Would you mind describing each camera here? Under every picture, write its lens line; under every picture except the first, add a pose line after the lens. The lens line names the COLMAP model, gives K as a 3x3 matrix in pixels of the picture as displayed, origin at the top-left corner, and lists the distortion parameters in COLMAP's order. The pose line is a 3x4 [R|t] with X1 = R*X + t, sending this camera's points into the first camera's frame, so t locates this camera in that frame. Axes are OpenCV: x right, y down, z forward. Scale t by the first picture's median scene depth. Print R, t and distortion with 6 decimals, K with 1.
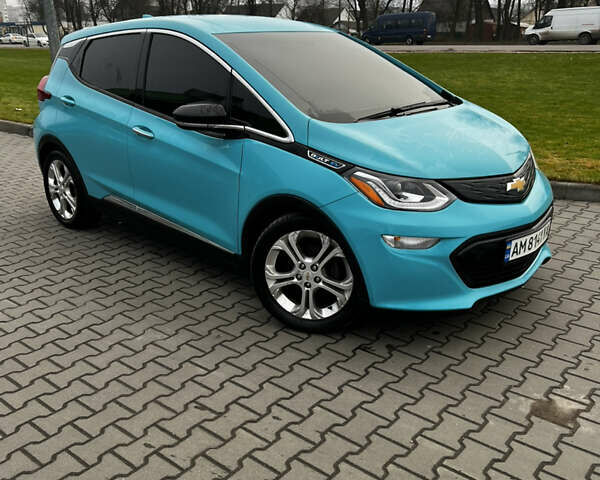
lens RADIAL K [[584.2, 0, 300.0], [0, 584.2, 240.0], [0, 0, 1]] dist [0.167654, -0.361825]
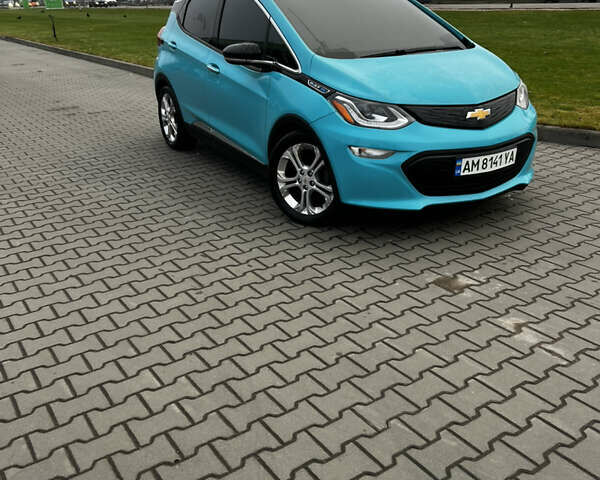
lens RADIAL K [[584.2, 0, 300.0], [0, 584.2, 240.0], [0, 0, 1]] dist [0.167654, -0.361825]
pose [[0.963381, 0.093443, -0.251327, 0.342348], [-0.078288, 0.994494, 0.069659, 0.105014], [0.256452, -0.047433, 0.965392, -0.264370]]
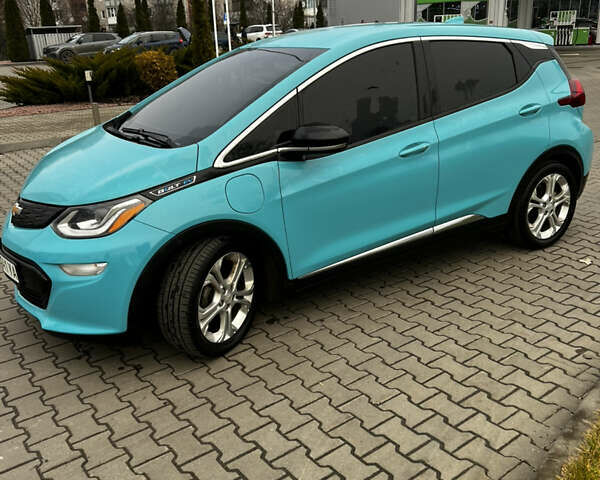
lens RADIAL K [[584.2, 0, 300.0], [0, 584.2, 240.0], [0, 0, 1]] dist [0.167654, -0.361825]
pose [[-0.252598, 0.339603, -0.906016, 1.232950], [-0.254364, 0.880138, 0.400820, -0.608023], [0.933538, 0.331704, -0.135938, 1.644350]]
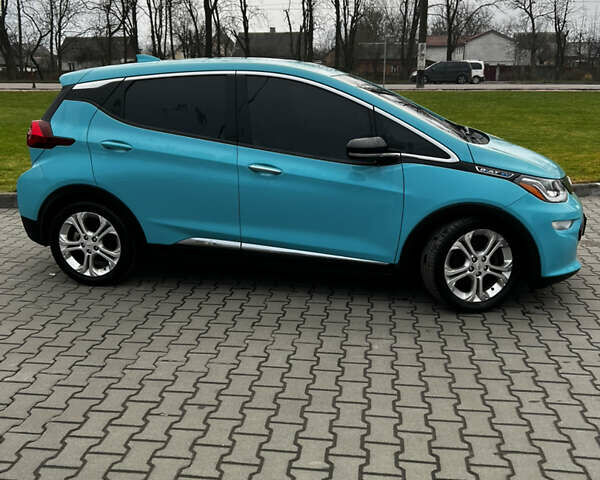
lens RADIAL K [[584.2, 0, 300.0], [0, 584.2, 240.0], [0, 0, 1]] dist [0.167654, -0.361825]
pose [[0.836951, -0.133796, 0.530670, -0.971259], [0.166866, 0.985871, -0.014610, -0.039639], [-0.521218, 0.100779, 0.847452, 0.124900]]
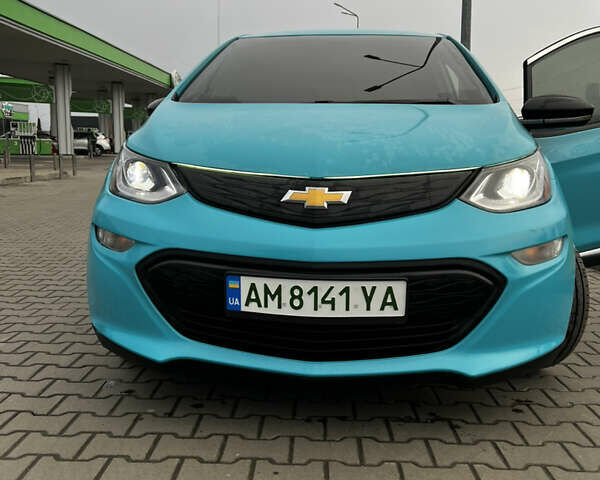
lens RADIAL K [[584.2, 0, 300.0], [0, 584.2, 240.0], [0, 0, 1]] dist [0.167654, -0.361825]
pose [[0.628575, 0.138477, -0.765322, 0.806369], [-0.272080, 0.960996, -0.049583, -0.020041], [0.728605, 0.239396, 0.641735, 0.629531]]
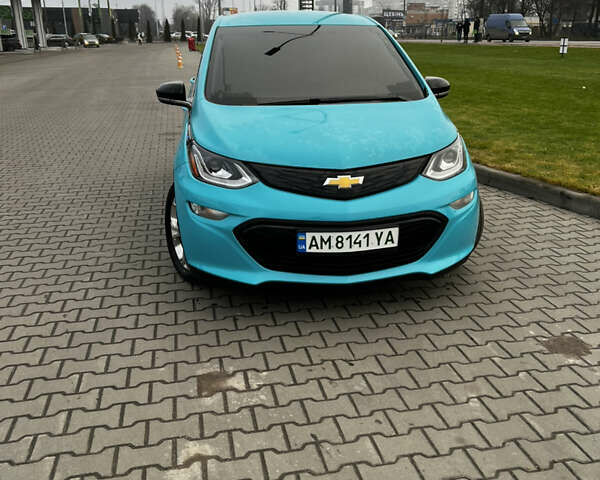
lens RADIAL K [[584.2, 0, 300.0], [0, 584.2, 240.0], [0, 0, 1]] dist [0.167654, -0.361825]
pose [[0.786959, 0.204707, -0.582058, 0.898212], [-0.199891, 0.977067, 0.073371, -0.055528], [0.583729, 0.058608, 0.809830, 0.173398]]
